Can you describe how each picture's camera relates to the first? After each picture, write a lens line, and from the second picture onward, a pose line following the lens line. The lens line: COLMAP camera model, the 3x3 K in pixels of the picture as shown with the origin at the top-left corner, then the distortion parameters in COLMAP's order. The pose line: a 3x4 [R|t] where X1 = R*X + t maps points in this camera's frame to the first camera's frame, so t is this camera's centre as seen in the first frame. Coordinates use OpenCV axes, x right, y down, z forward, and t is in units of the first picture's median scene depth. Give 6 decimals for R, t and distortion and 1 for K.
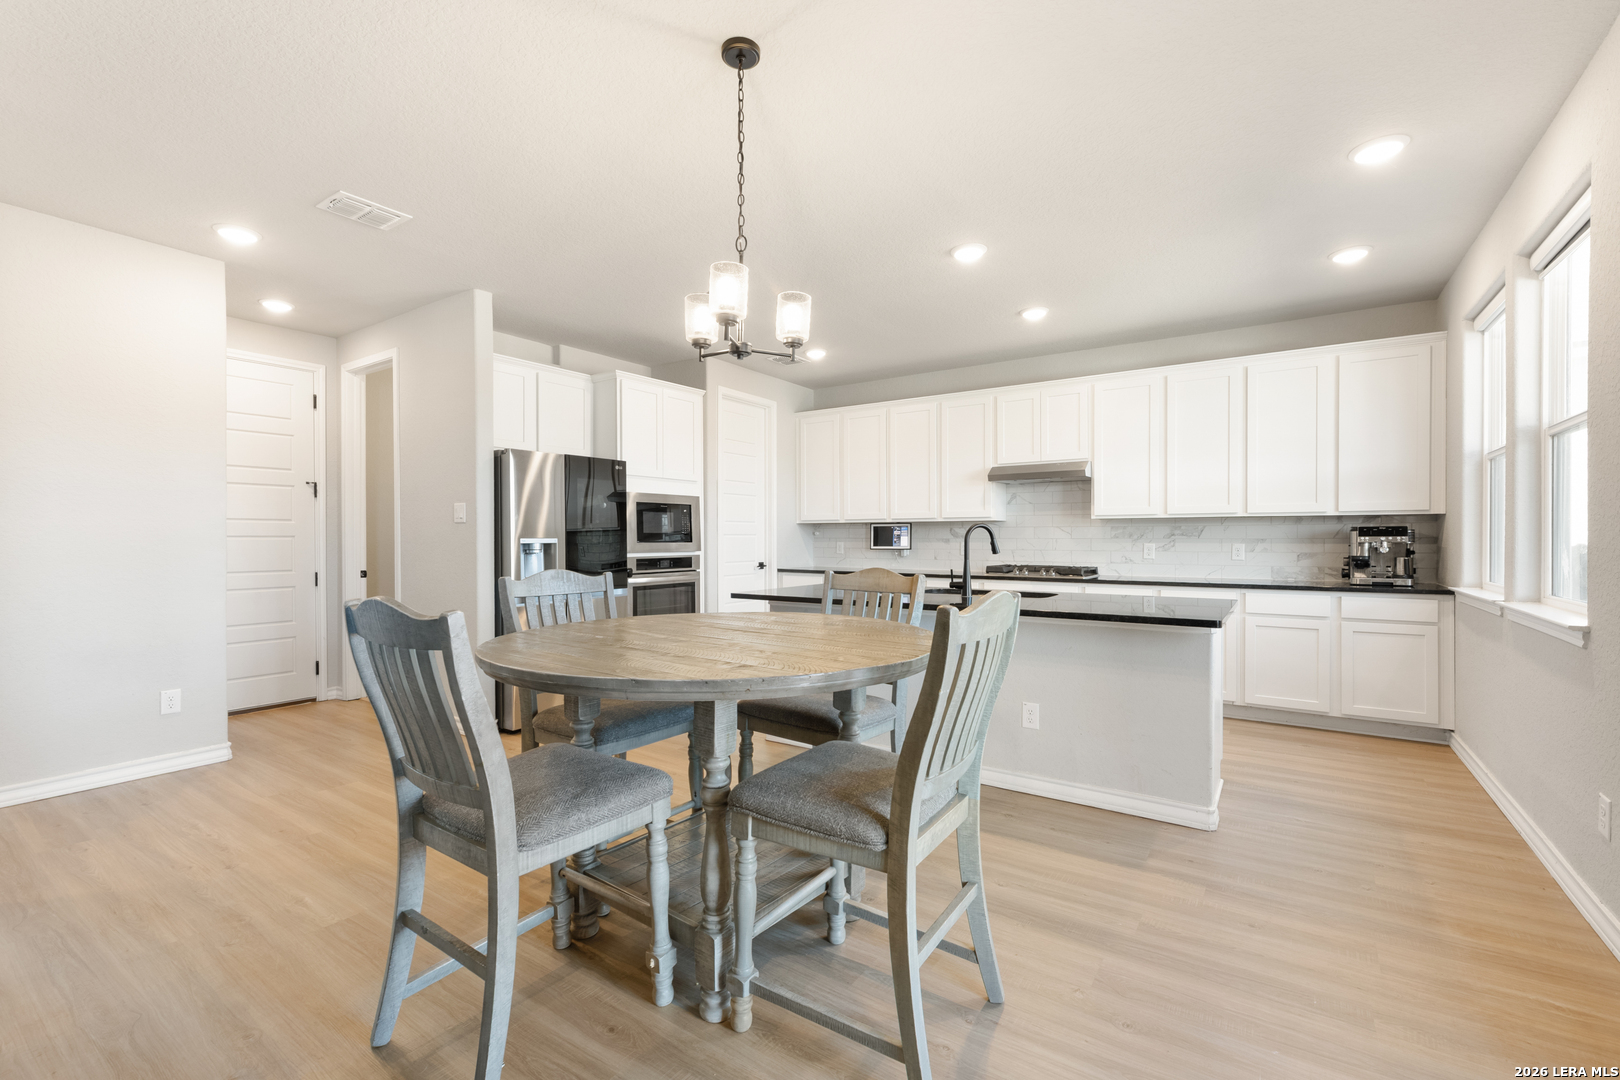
lens RADIAL K [[678.8, 0, 801.2], [0, 678.8, 541.5], [0, 0, 1]] dist [-0.002360, -0.000599]
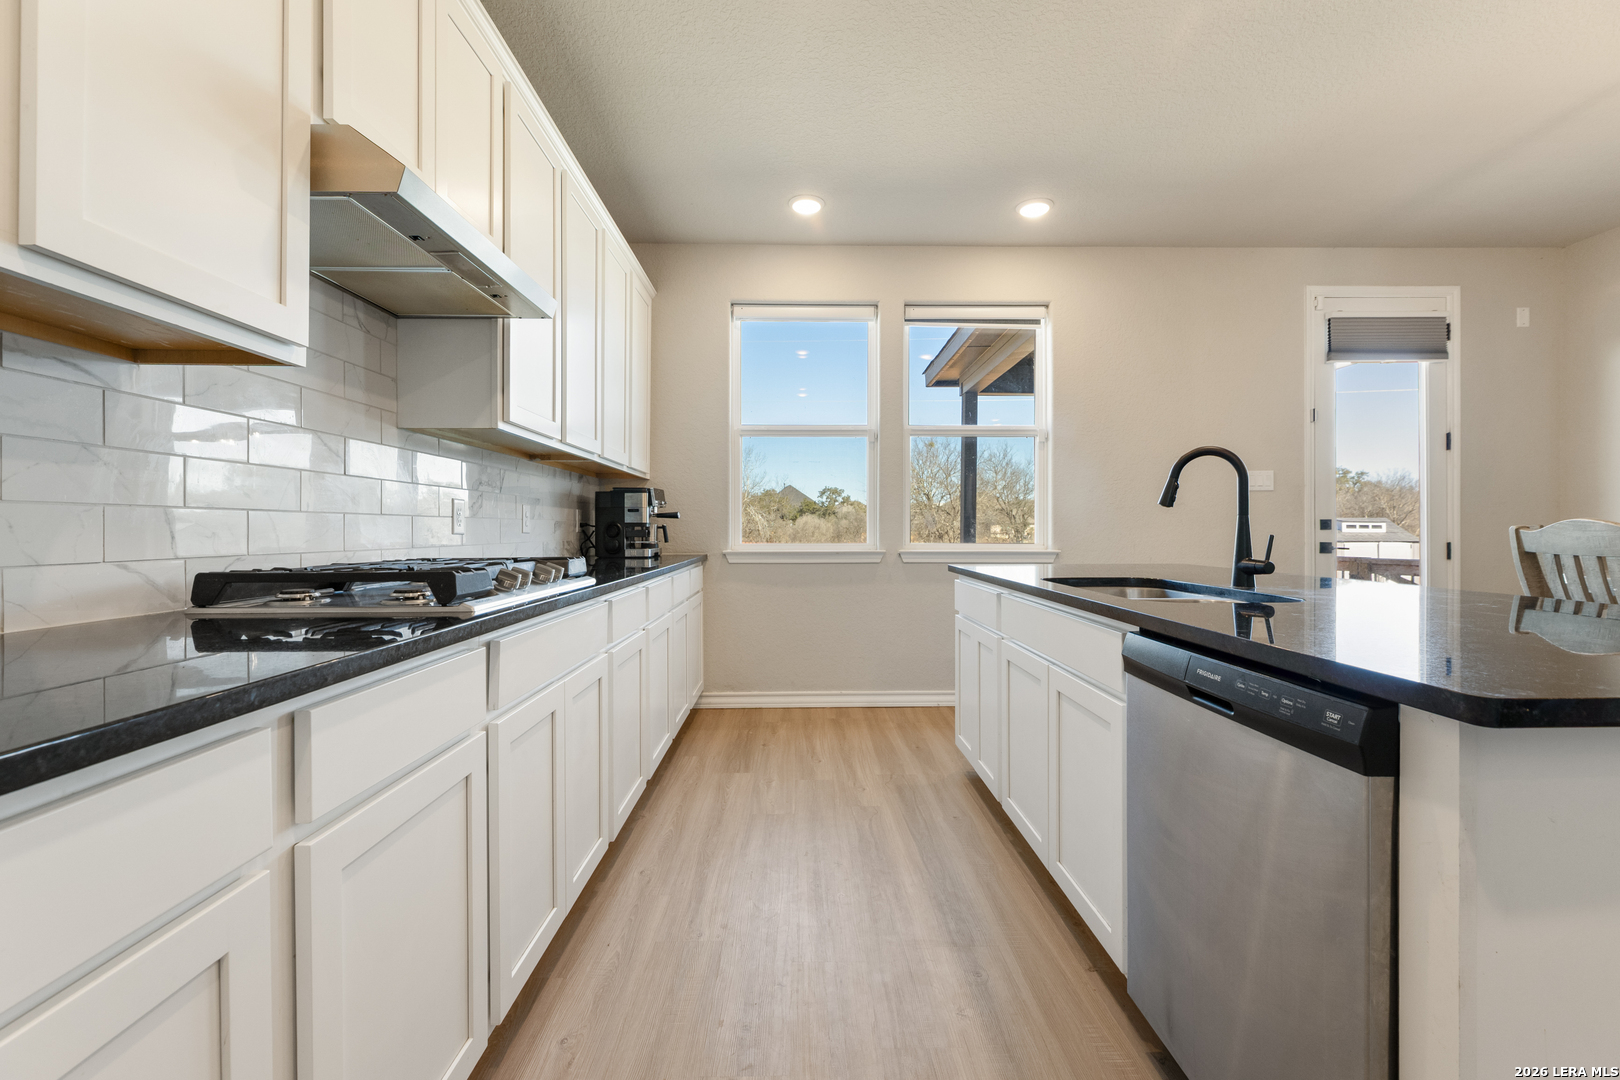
lens RADIAL K [[678.8, 0, 808.1], [0, 678.8, 533.7], [0, 0, 1]] dist [-0.002360, -0.000599]
pose [[-0.583865, -0.001955, 0.811848, 0.017378], [0.010224, 0.999900, 0.009761, 0.024488], [-0.811786, 0.014000, -0.583787, 1.171470]]
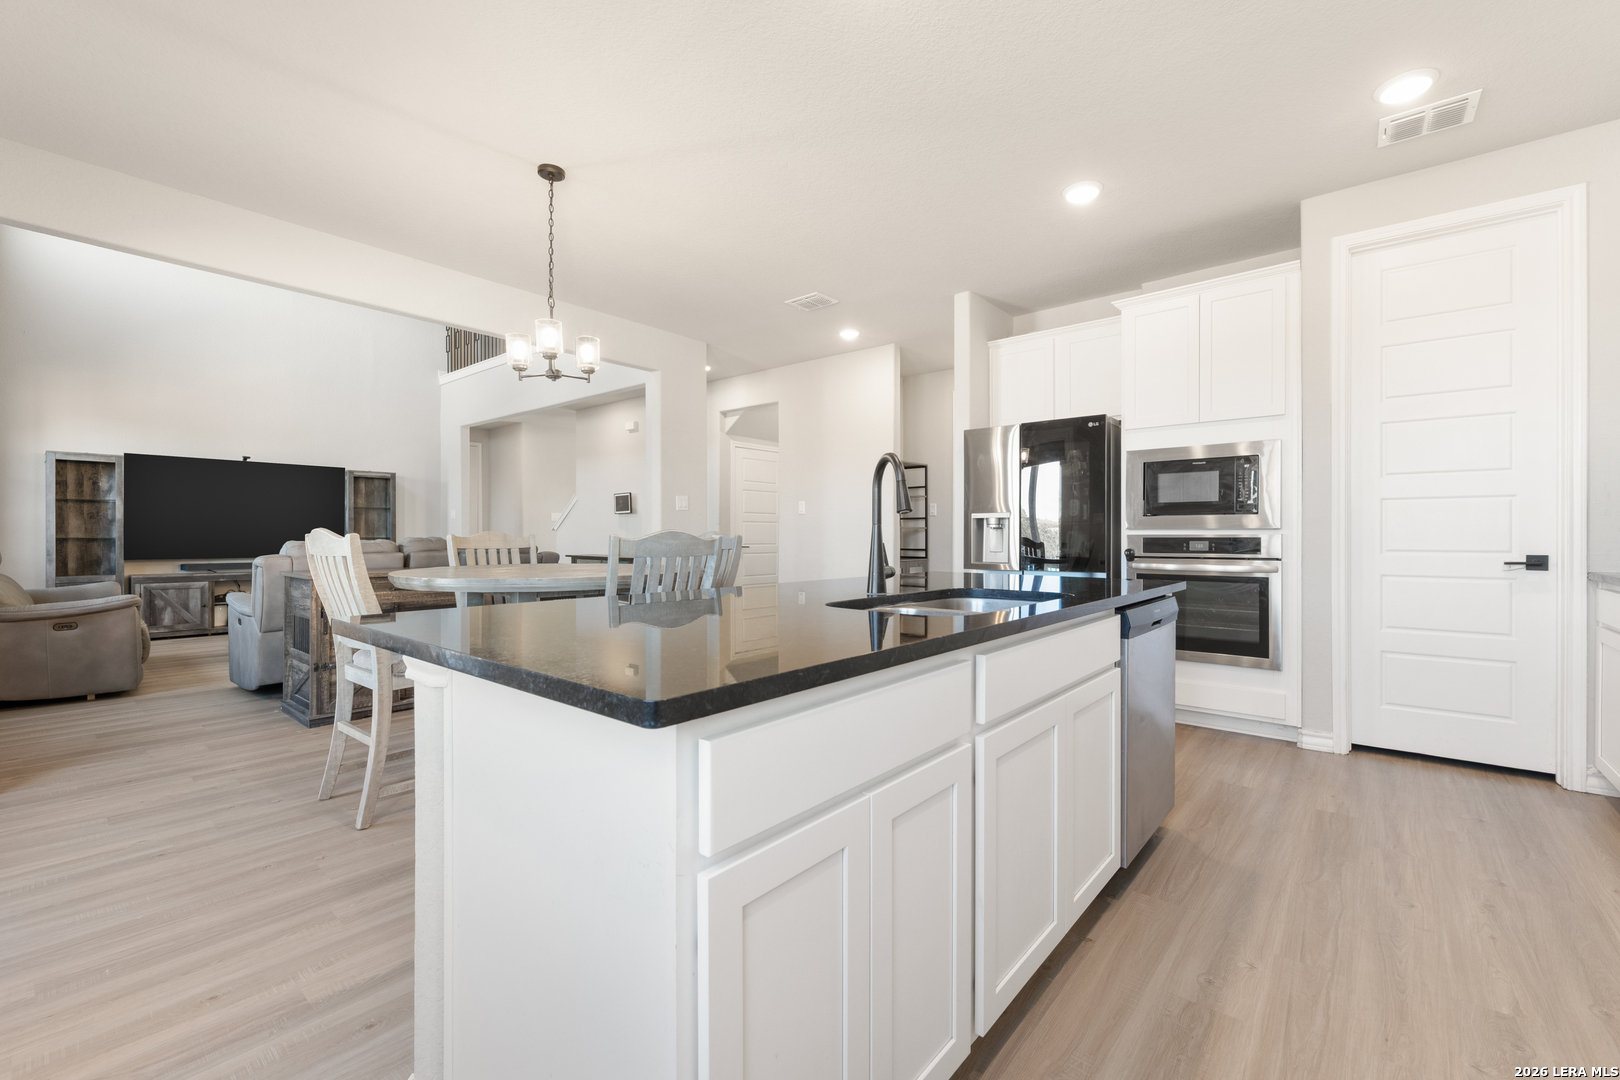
lens RADIAL K [[678.8, 0, 812.5], [0, 678.8, 538.1], [0, 0, 1]] dist [-0.002360, -0.000599]
pose [[-0.087518, 0.005339, -0.996149, 0.584677], [-0.004746, 0.999972, 0.005776, 0.025167], [0.996152, 0.005233, -0.087490, 0.748008]]
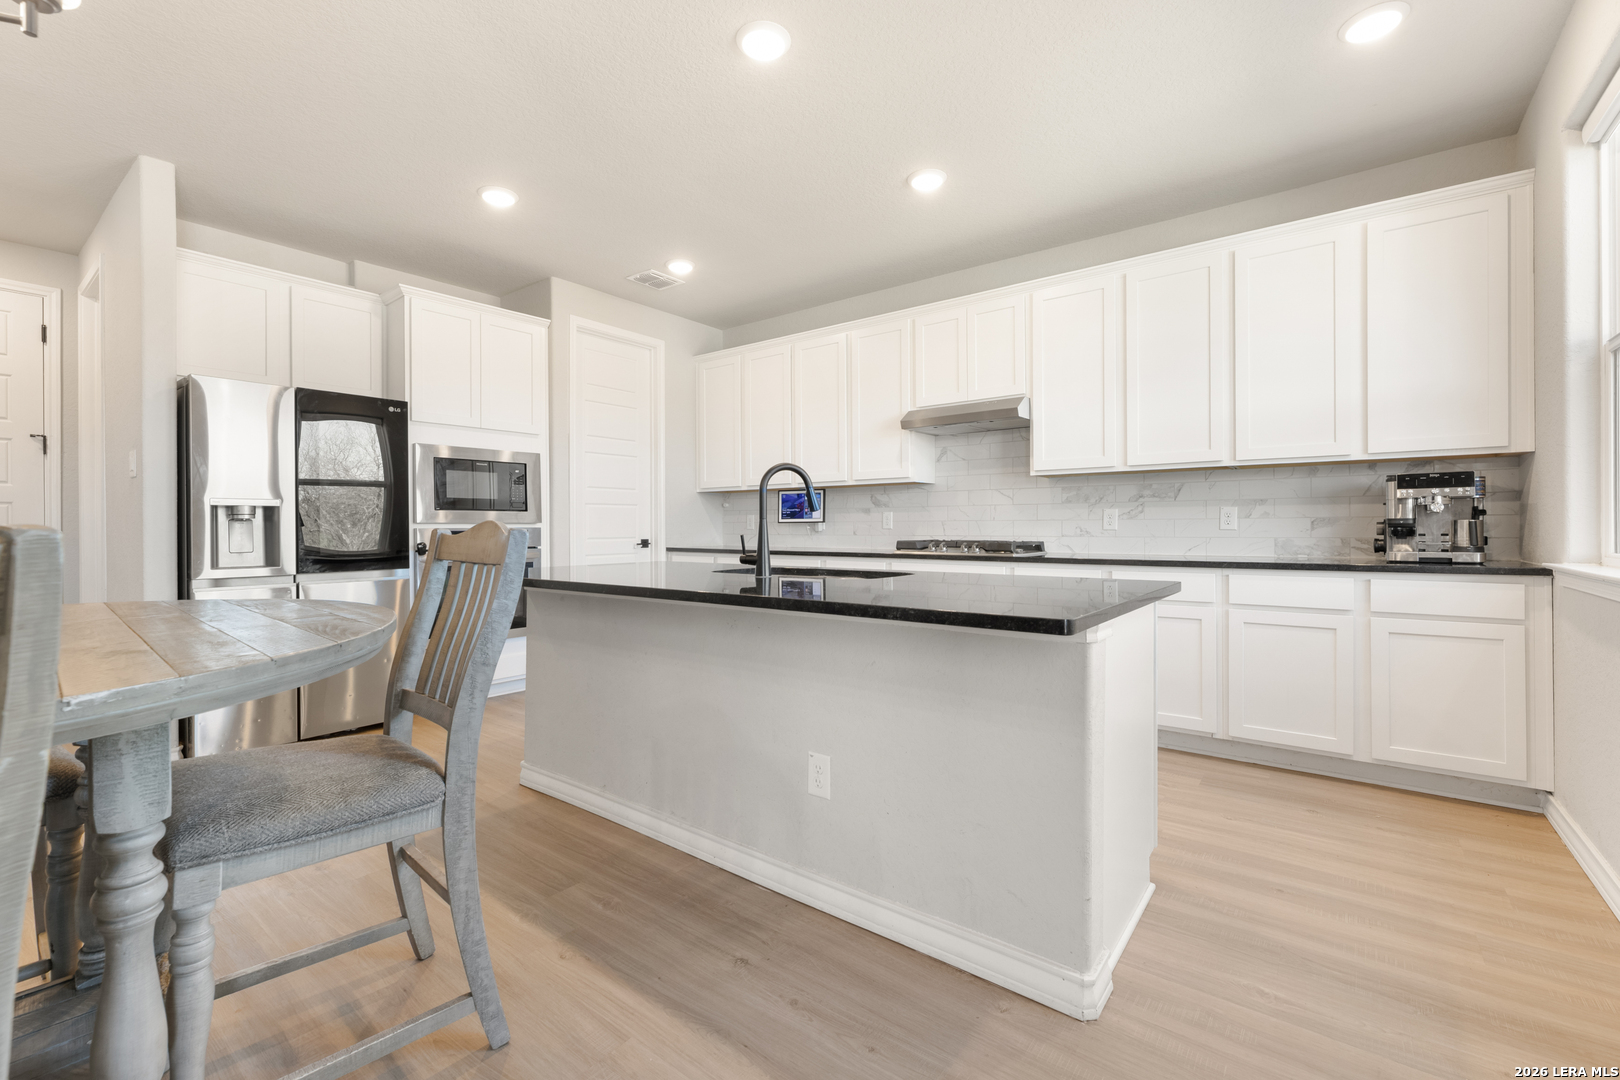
lens RADIAL K [[678.8, 0, 821.5], [0, 678.8, 525.7], [0, 0, 1]] dist [-0.002360, -0.000599]
pose [[0.999217, -0.001870, -0.039520, 0.244508], [0.001580, 0.999972, -0.007357, 0.027825], [0.039533, 0.007289, 0.999192, 0.270356]]
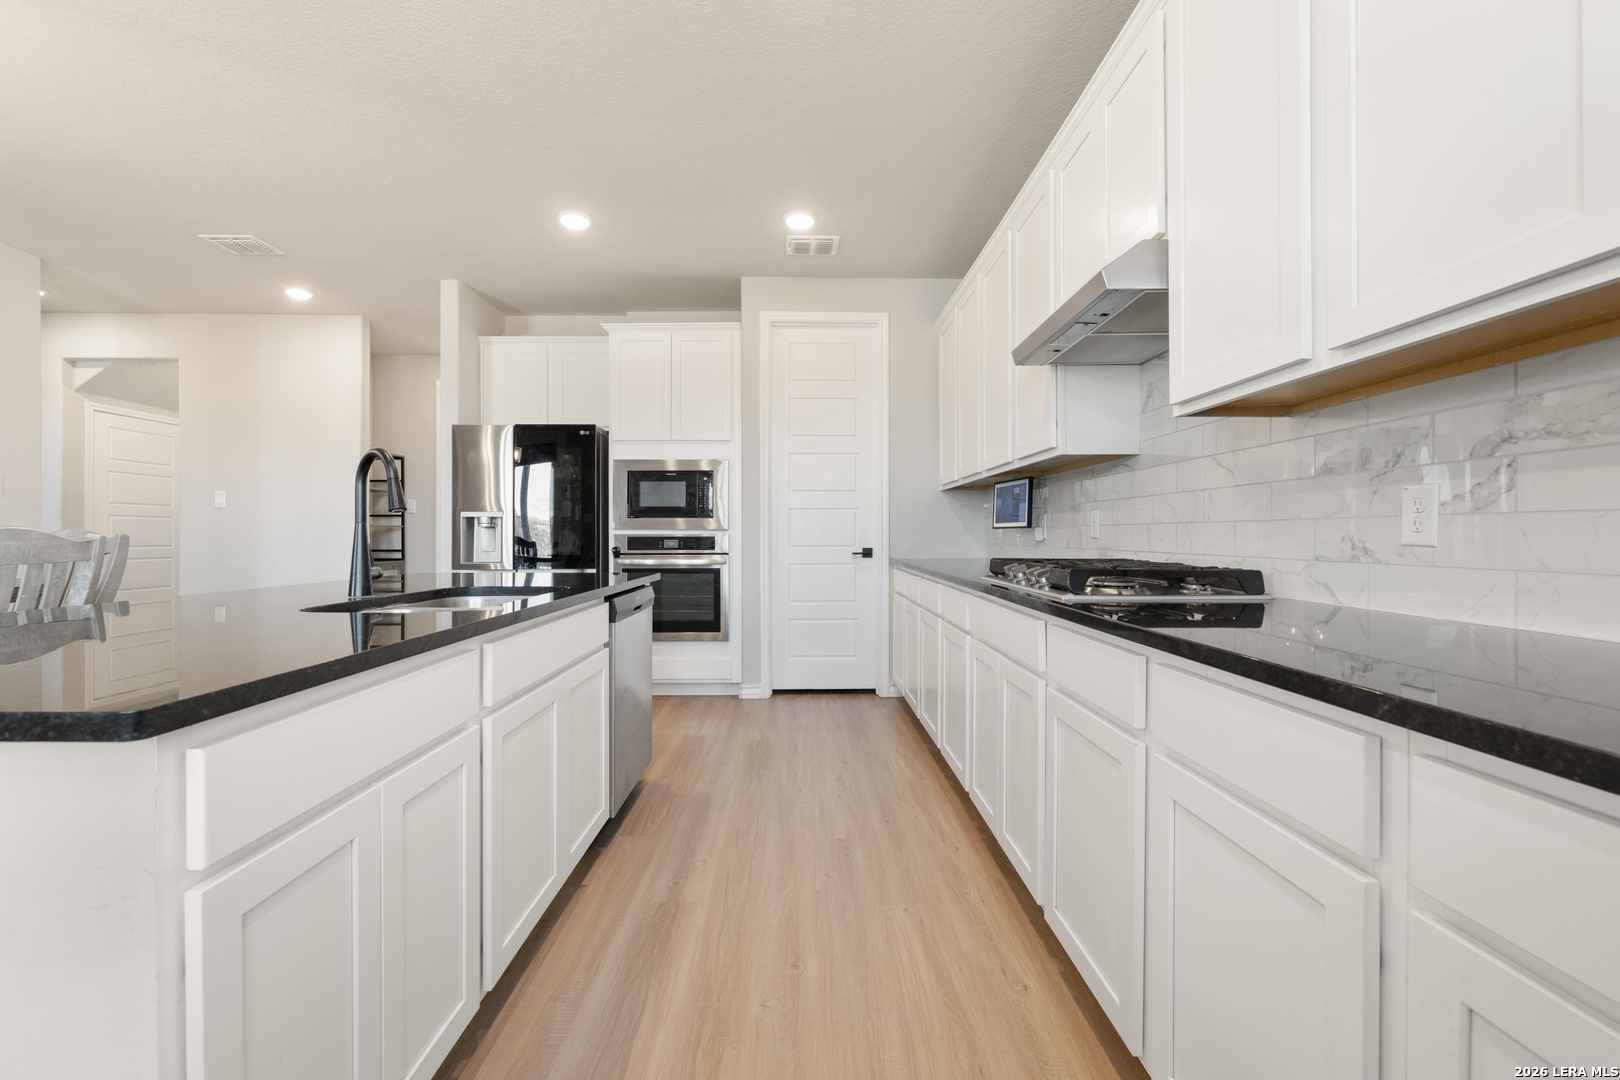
lens RADIAL K [[678.8, 0, 820.3], [0, 678.8, 535.4], [0, 0, 1]] dist [-0.002360, -0.000599]
pose [[0.598981, 0.002278, -0.800760, 0.633430], [-0.005645, 0.999983, -0.001378, 0.025153], [0.800743, 0.005346, 0.598984, 0.730167]]
